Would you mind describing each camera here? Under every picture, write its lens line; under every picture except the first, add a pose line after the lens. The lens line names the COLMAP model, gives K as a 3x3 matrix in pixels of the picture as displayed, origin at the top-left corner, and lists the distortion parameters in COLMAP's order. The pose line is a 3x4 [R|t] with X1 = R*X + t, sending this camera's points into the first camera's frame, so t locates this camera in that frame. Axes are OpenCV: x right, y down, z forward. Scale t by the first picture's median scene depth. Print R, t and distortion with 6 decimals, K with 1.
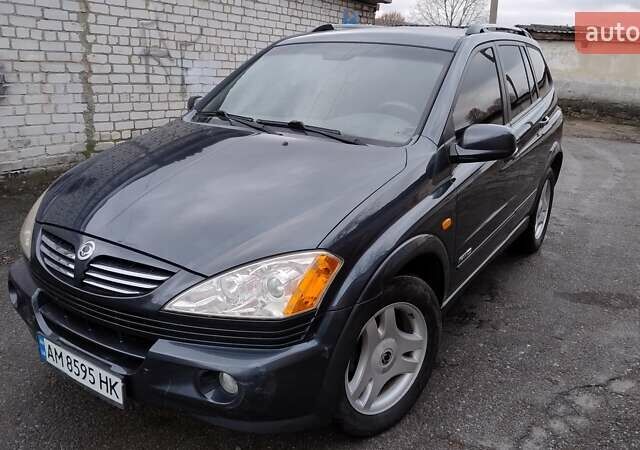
lens RADIAL K [[570.3, 0, 299.1], [0, 570.3, 223.7], [0, 0, 1]] dist [0.092937, -0.129663]
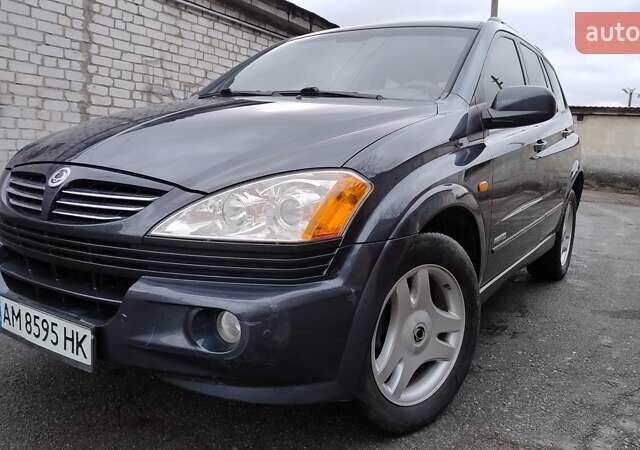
lens RADIAL K [[569.5, 0, 308.1], [0, 569.5, 224.9], [0, 0, 1]] dist [0.092186, -0.132404]
pose [[0.999667, 0.016317, 0.019966, -0.024916], [-0.013135, 0.988563, -0.150233, 0.192450], [-0.022189, 0.149921, 0.988449, 0.156958]]
